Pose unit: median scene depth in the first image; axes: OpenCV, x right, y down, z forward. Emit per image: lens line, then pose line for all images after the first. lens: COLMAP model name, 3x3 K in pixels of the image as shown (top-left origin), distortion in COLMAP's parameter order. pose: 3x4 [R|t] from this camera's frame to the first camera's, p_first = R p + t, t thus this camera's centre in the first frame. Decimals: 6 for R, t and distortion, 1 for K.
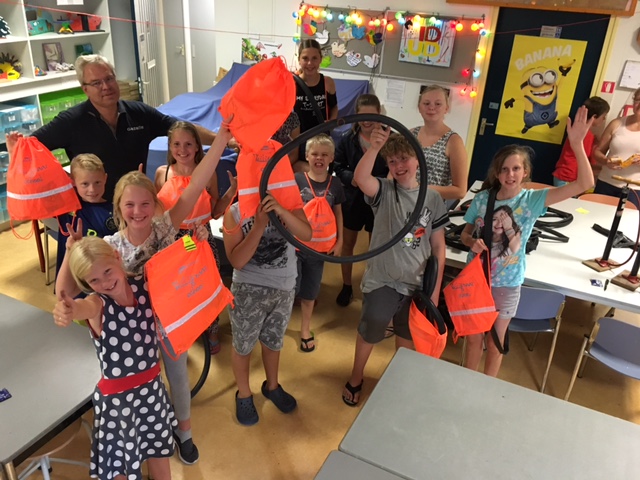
lens RADIAL K [[585.9, 0, 323.0], [0, 585.9, 238.2], [0, 0, 1]] dist [0.026890, -0.028417]
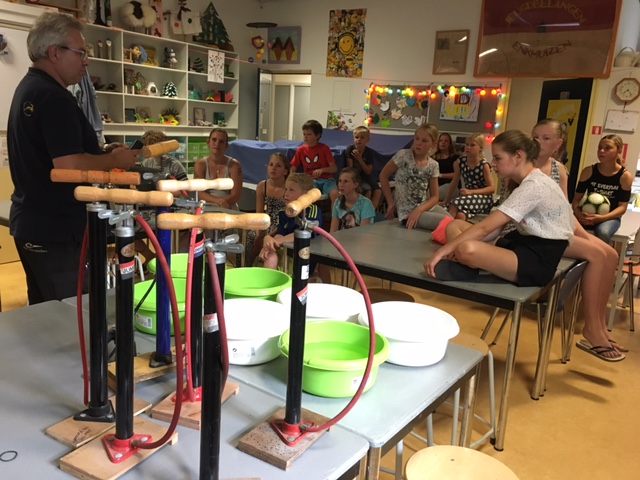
lens RADIAL K [[585.9, 0, 318.0], [0, 585.9, 243.1], [0, 0, 1]] dist [0.026890, -0.028417]
pose [[0.985039, 0.033761, -0.168993, 0.092083], [-0.074012, 0.968458, -0.237932, 0.325418], [0.155630, 0.246880, 0.956467, -0.278953]]
